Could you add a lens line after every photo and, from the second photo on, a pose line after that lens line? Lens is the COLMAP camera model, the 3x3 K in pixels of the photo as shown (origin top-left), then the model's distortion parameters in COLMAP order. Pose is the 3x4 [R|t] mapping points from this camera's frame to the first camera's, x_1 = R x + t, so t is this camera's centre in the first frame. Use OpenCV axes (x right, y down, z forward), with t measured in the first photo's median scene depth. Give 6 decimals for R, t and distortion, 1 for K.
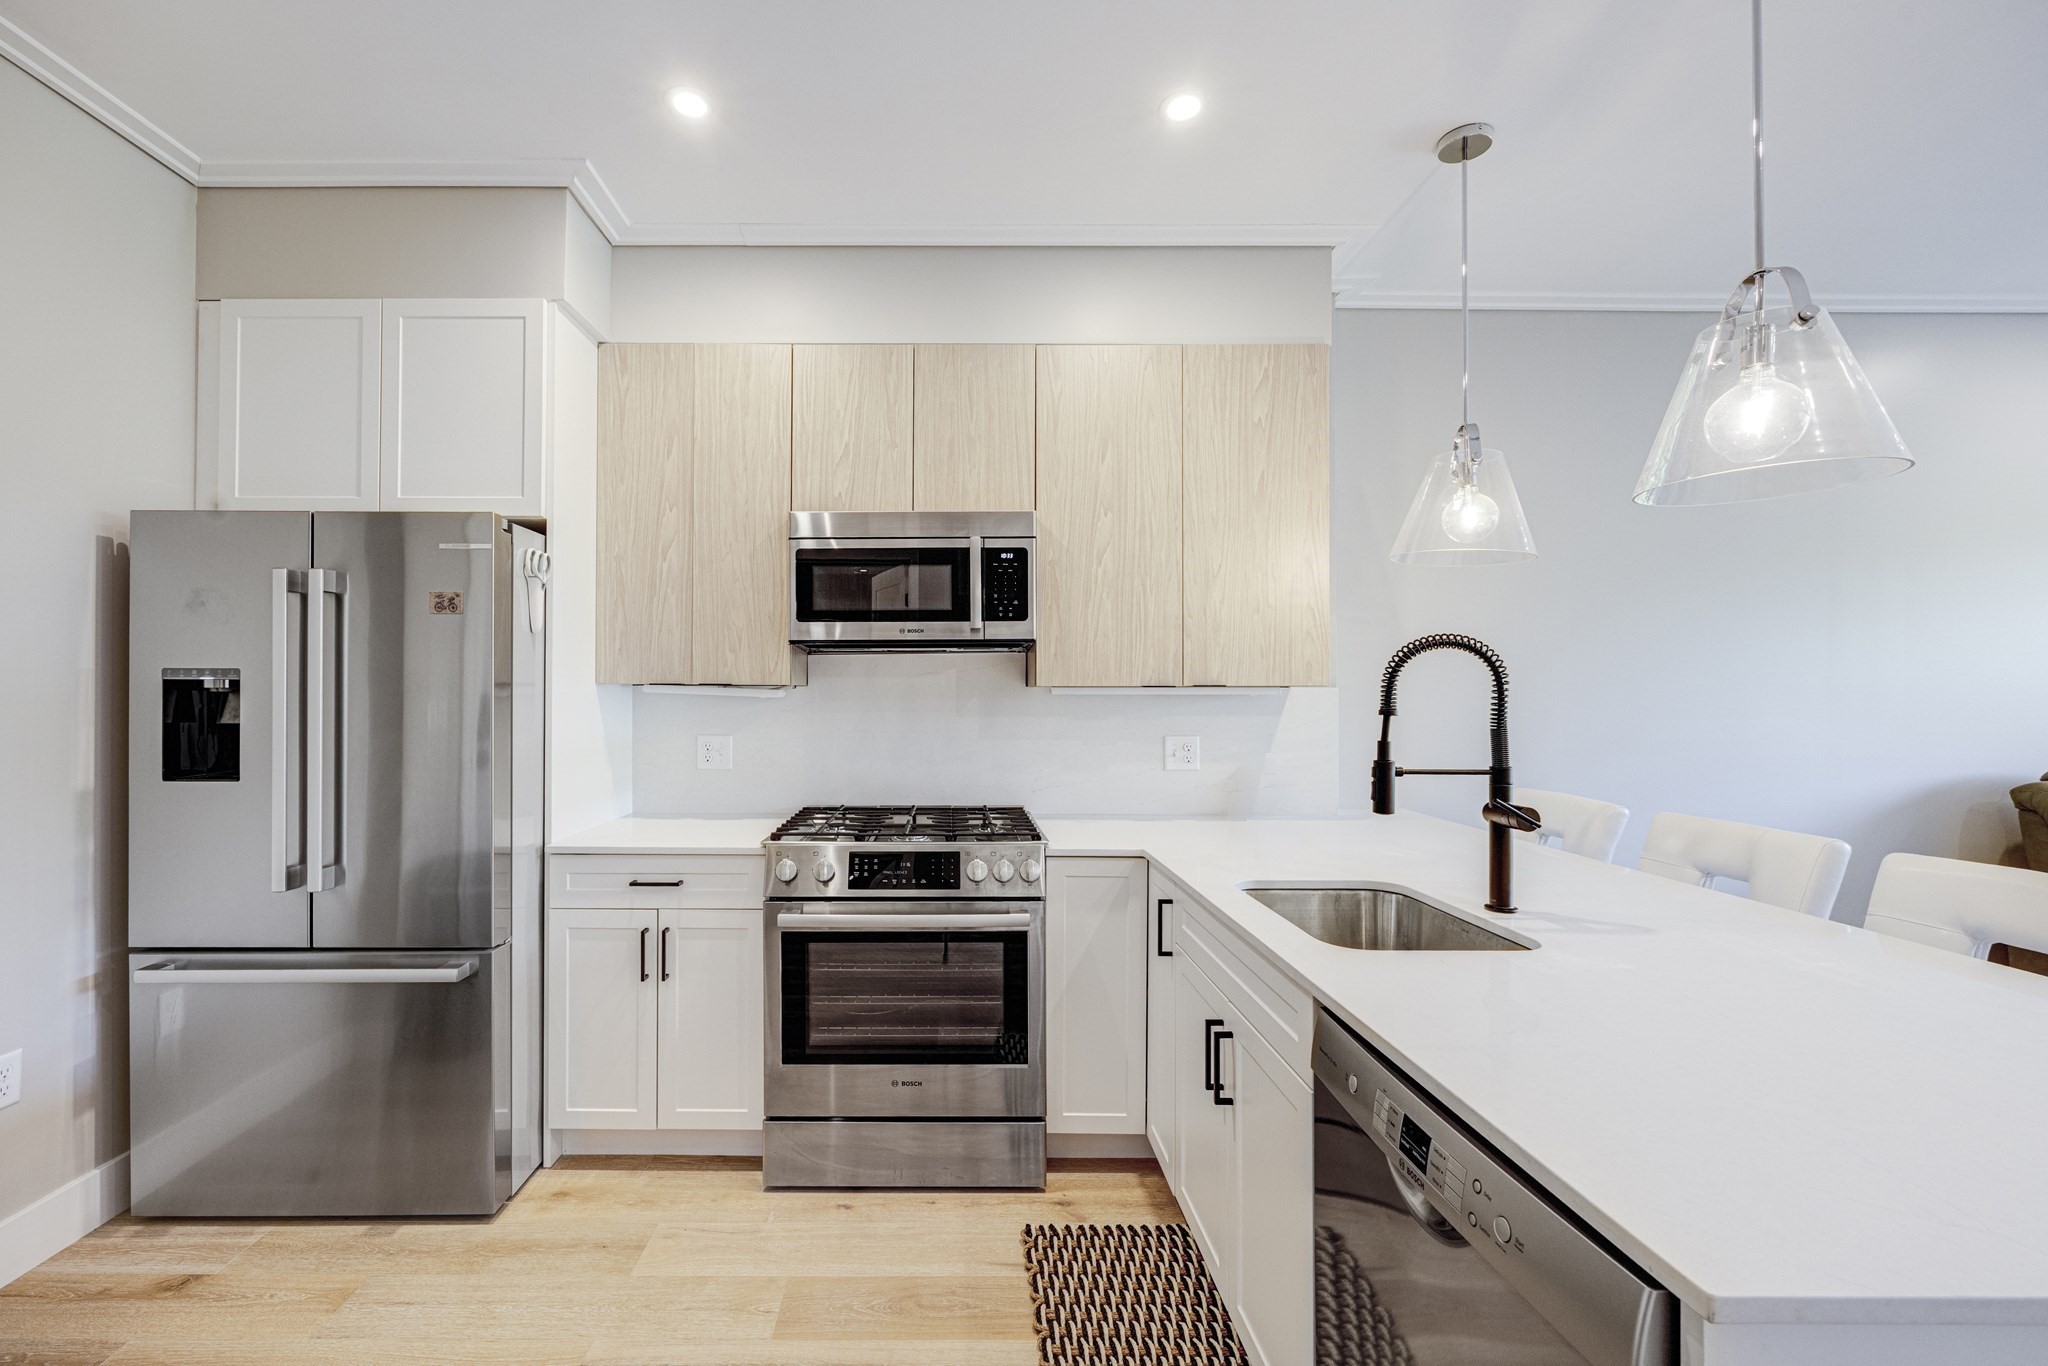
lens RADIAL K [[823.9, 0, 946.9], [0, 823.9, 686.3], [0, 0, 1]] dist [-0.005788, 0.000880]
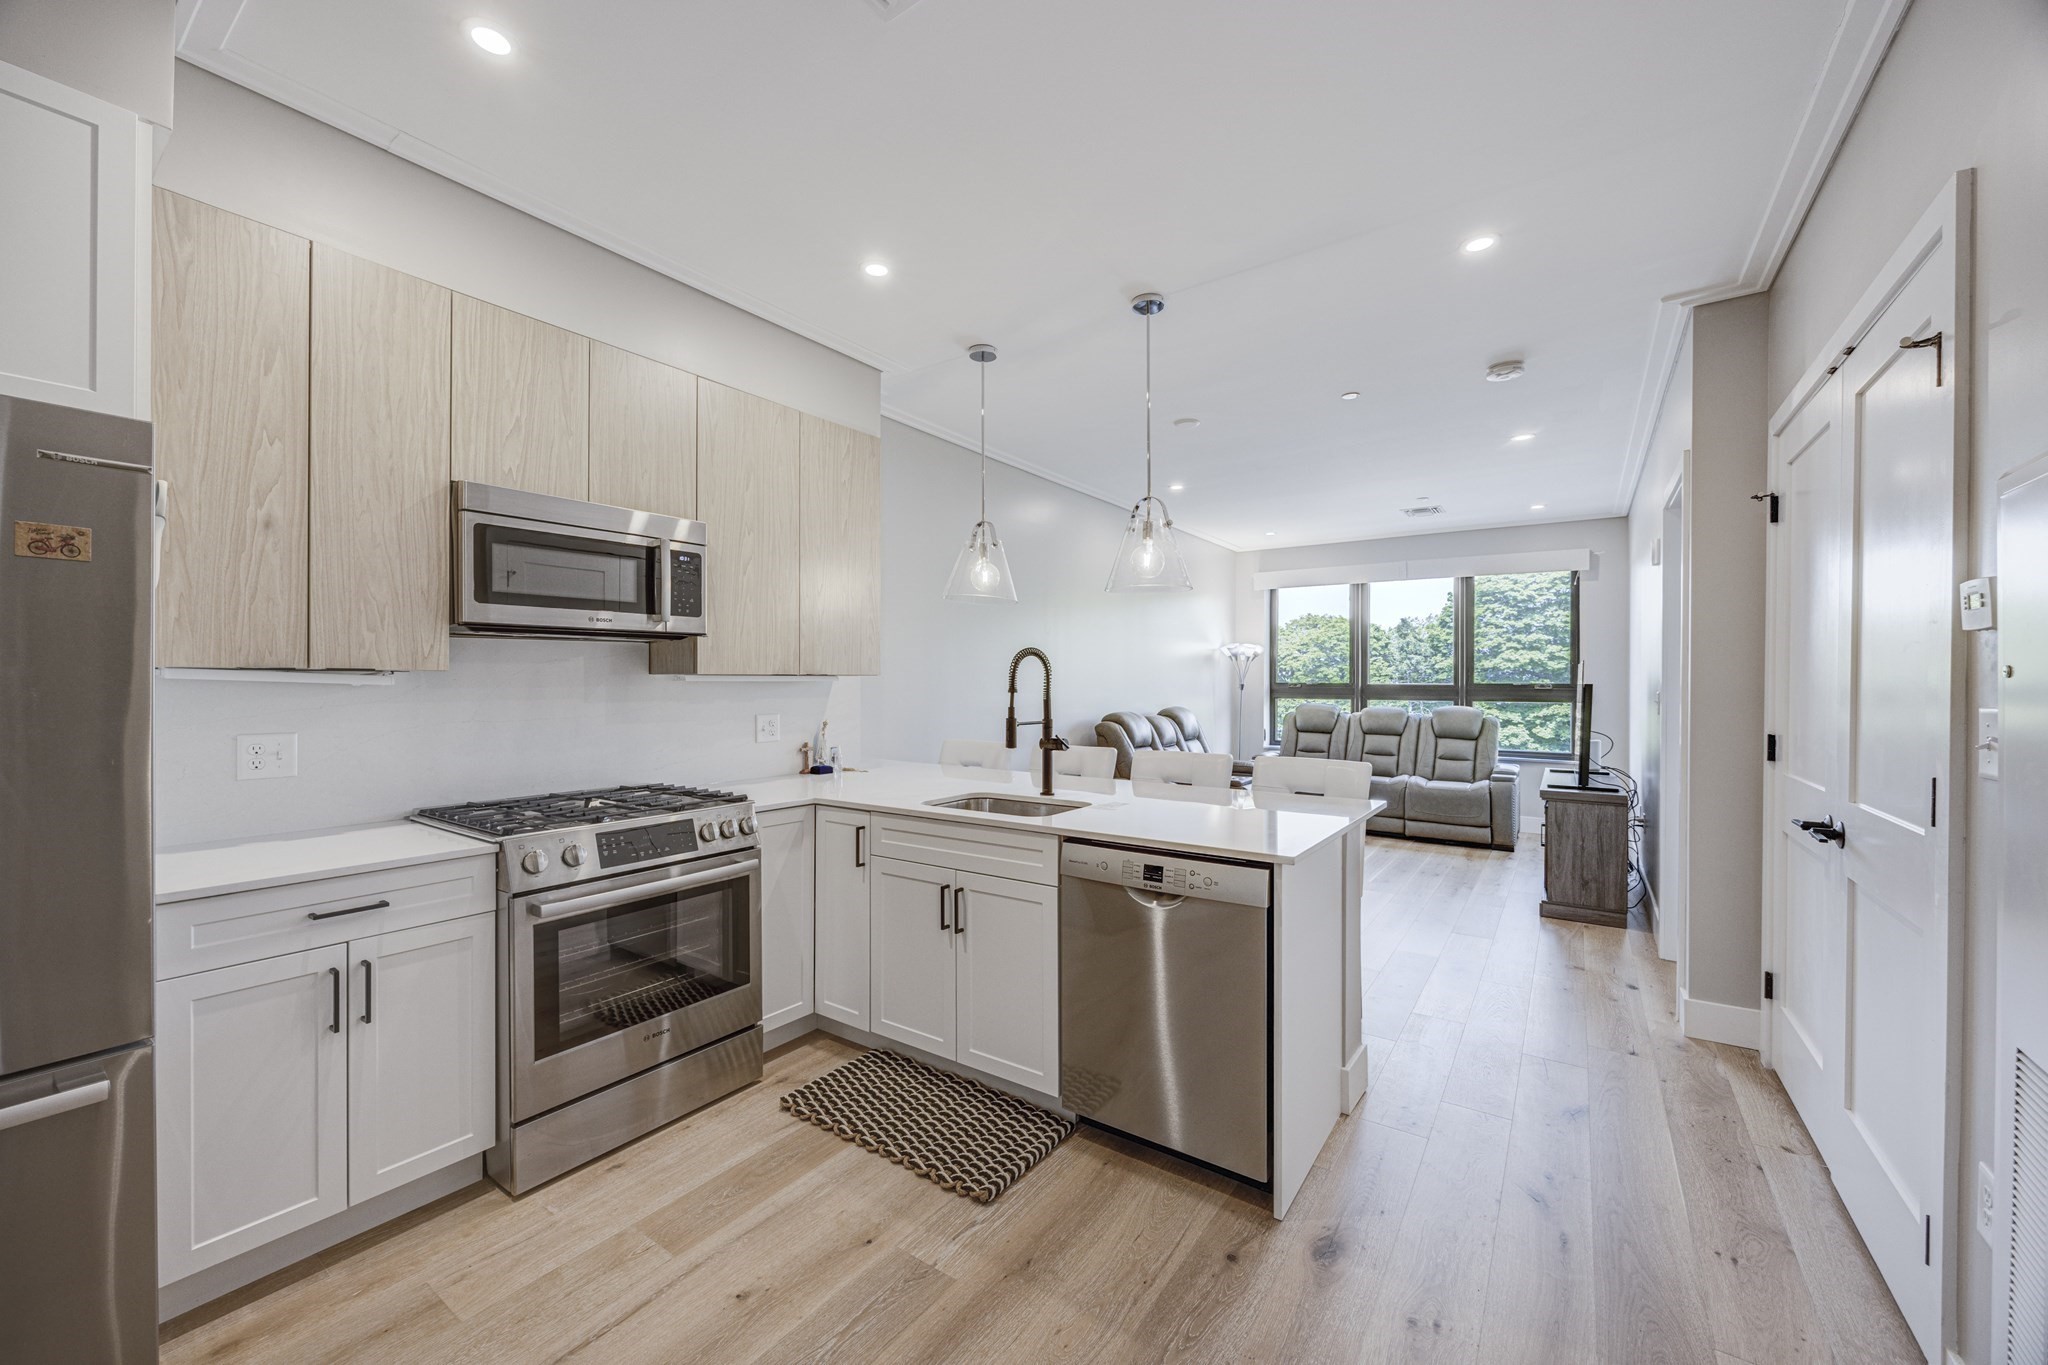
lens RADIAL K [[792.2, 0, 1001.1], [0, 792.2, 683.0], [0, 0, 1]] dist [-0.005451, 0.000725]
pose [[0.588616, -0.002126, 0.808410, -0.605174], [-0.005474, 0.999963, 0.006616, 0.002962], [-0.808394, -0.008320, 0.588583, 0.009471]]
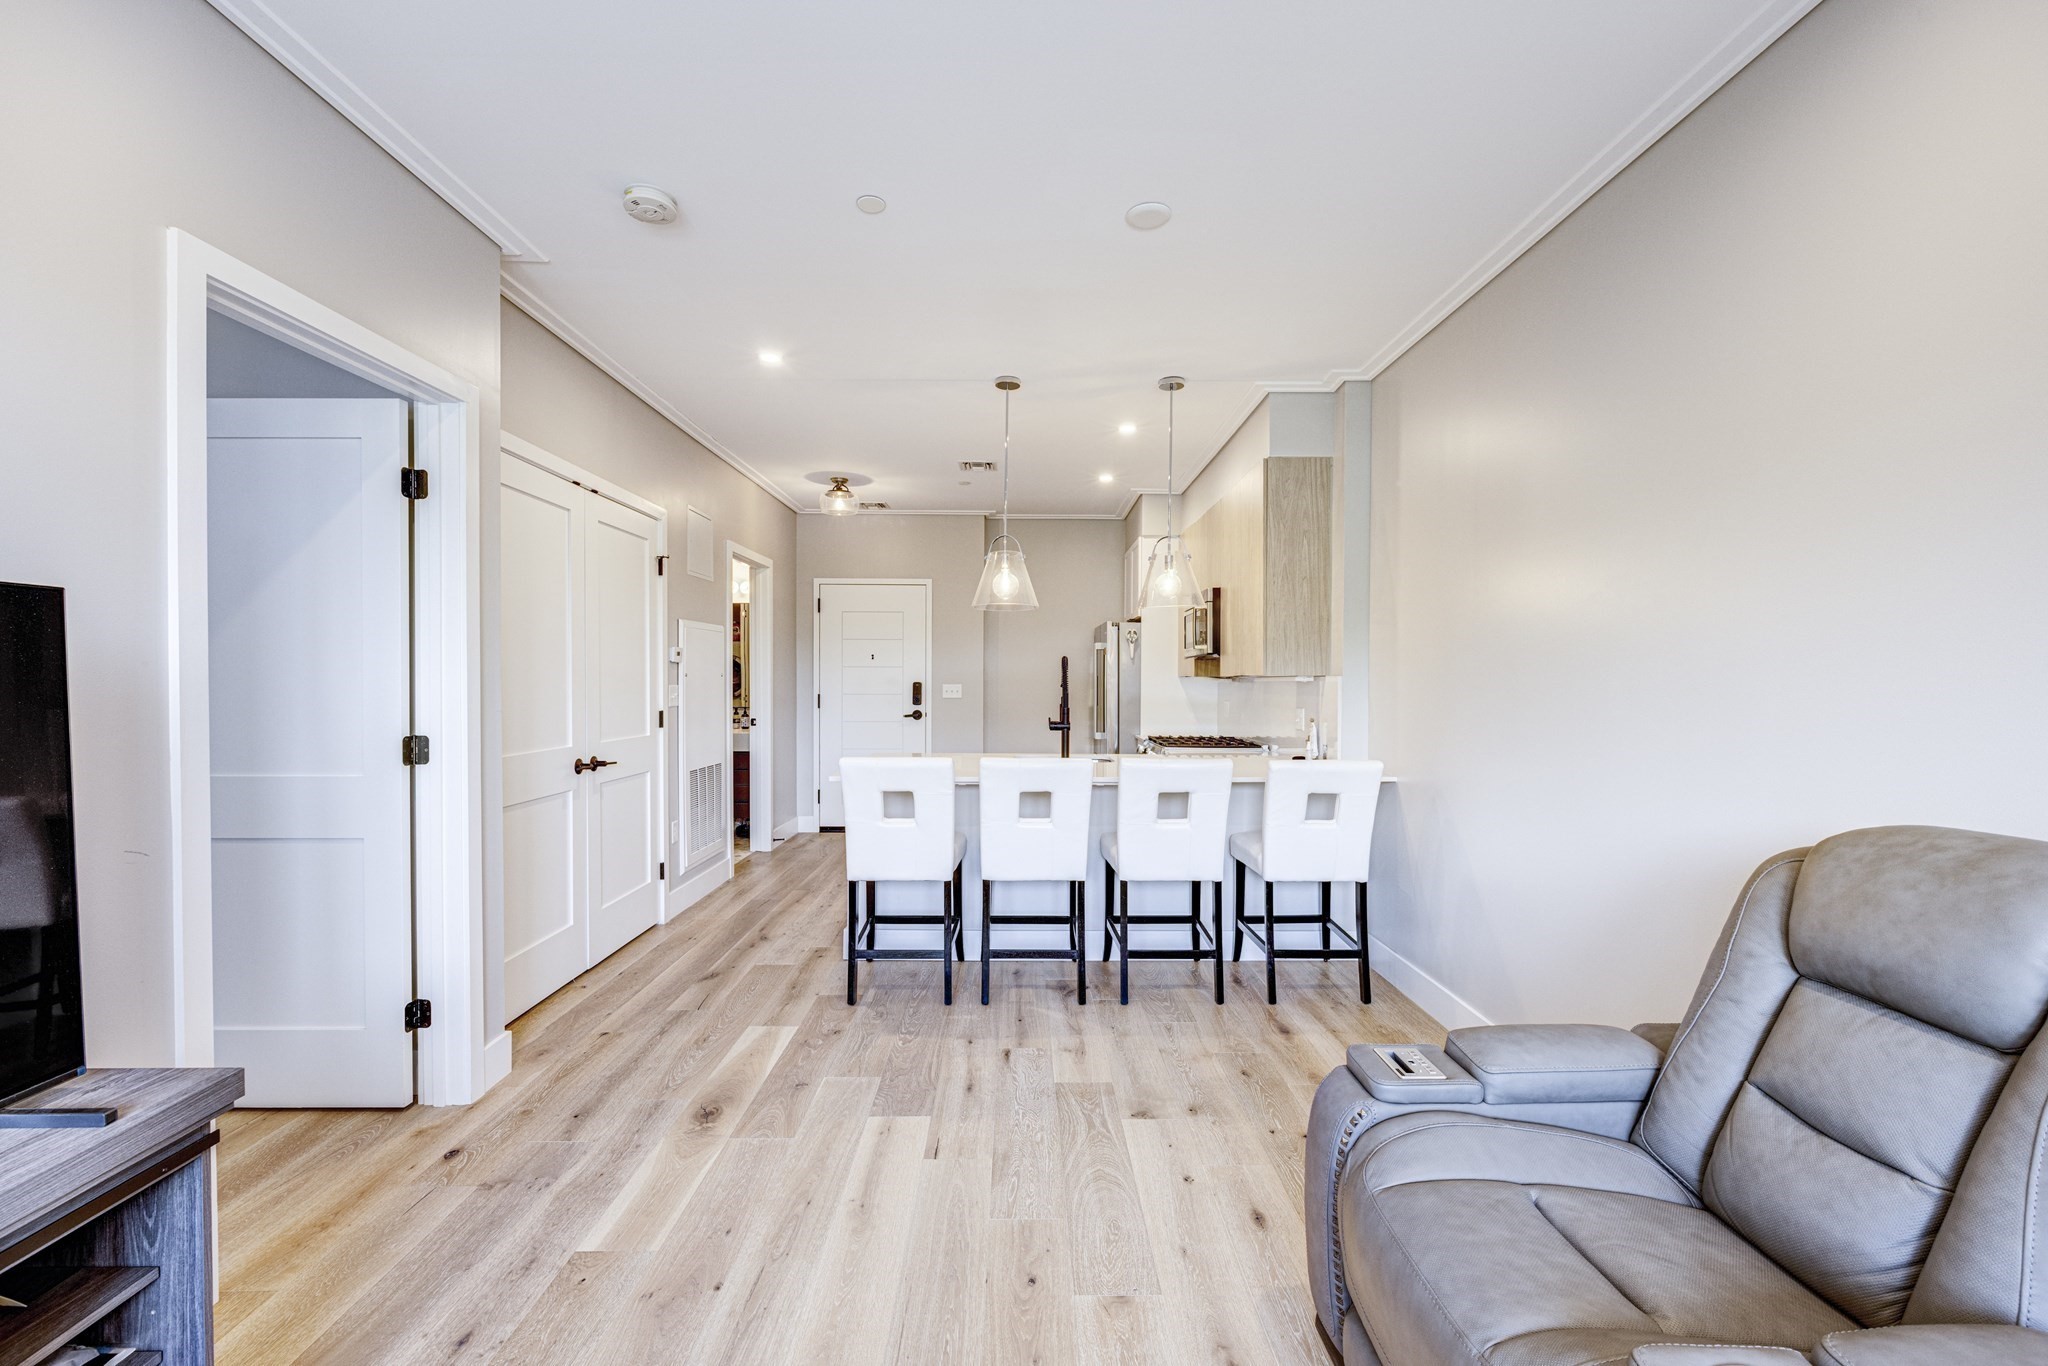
lens RADIAL K [[823.9, 0, 1042.2], [0, 823.9, 677.8], [0, 0, 1]] dist [-0.005788, 0.000880]
pose [[0.031405, -0.001725, -0.999505, 2.269070], [0.001368, 0.999998, -0.001683, 0.009844], [0.999506, -0.001314, 0.031407, 0.589131]]
